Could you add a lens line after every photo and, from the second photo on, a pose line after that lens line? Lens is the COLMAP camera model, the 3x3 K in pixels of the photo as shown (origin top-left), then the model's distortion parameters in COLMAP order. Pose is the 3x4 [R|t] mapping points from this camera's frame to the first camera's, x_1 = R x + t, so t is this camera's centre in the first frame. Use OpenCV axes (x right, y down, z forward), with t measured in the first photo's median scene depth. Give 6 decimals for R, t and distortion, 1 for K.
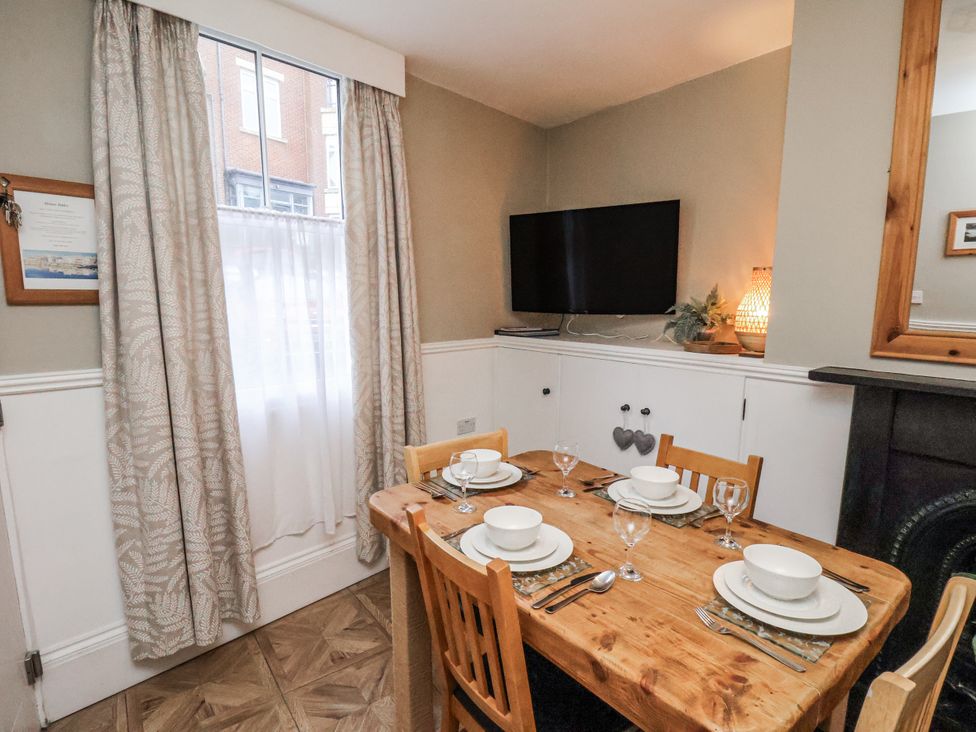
lens RADIAL K [[516.4, 0, 492.6], [0, 516.4, 372.6], [0, 0, 1]] dist [-0.013663, -0.000650]
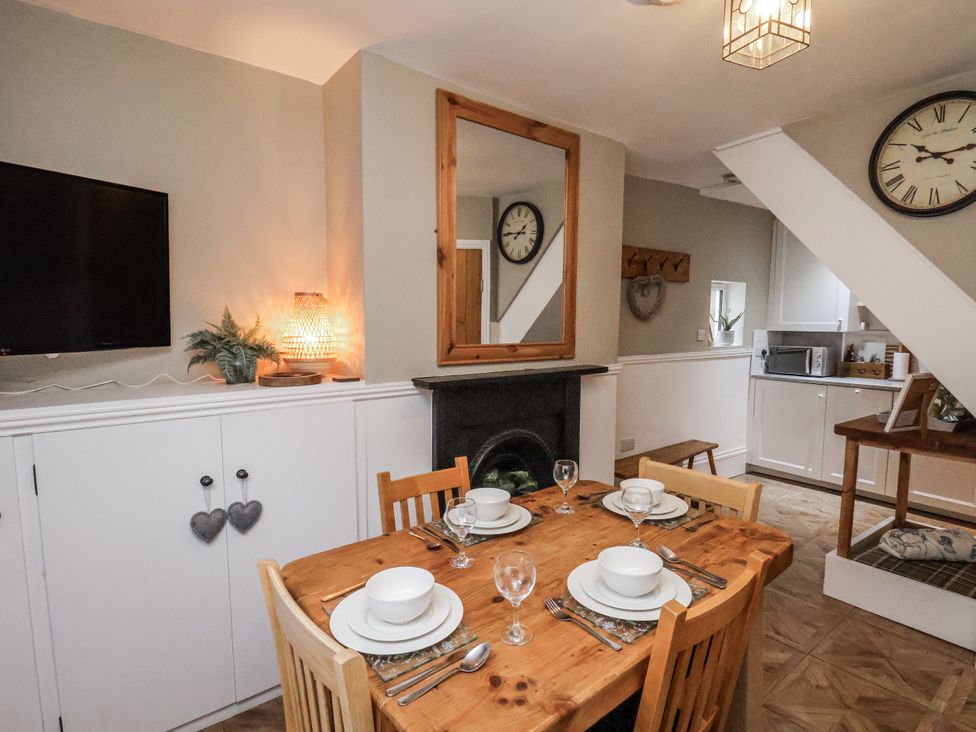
lens RADIAL K [[516.4, 0, 492.6], [0, 516.4, 372.6], [0, 0, 1]] dist [-0.013663, -0.000650]
pose [[-0.016616, -0.098327, 0.995015, -0.563983], [0.144914, 0.984408, 0.099699, -0.118743], [-0.989305, 0.145848, -0.002108, 0.796960]]
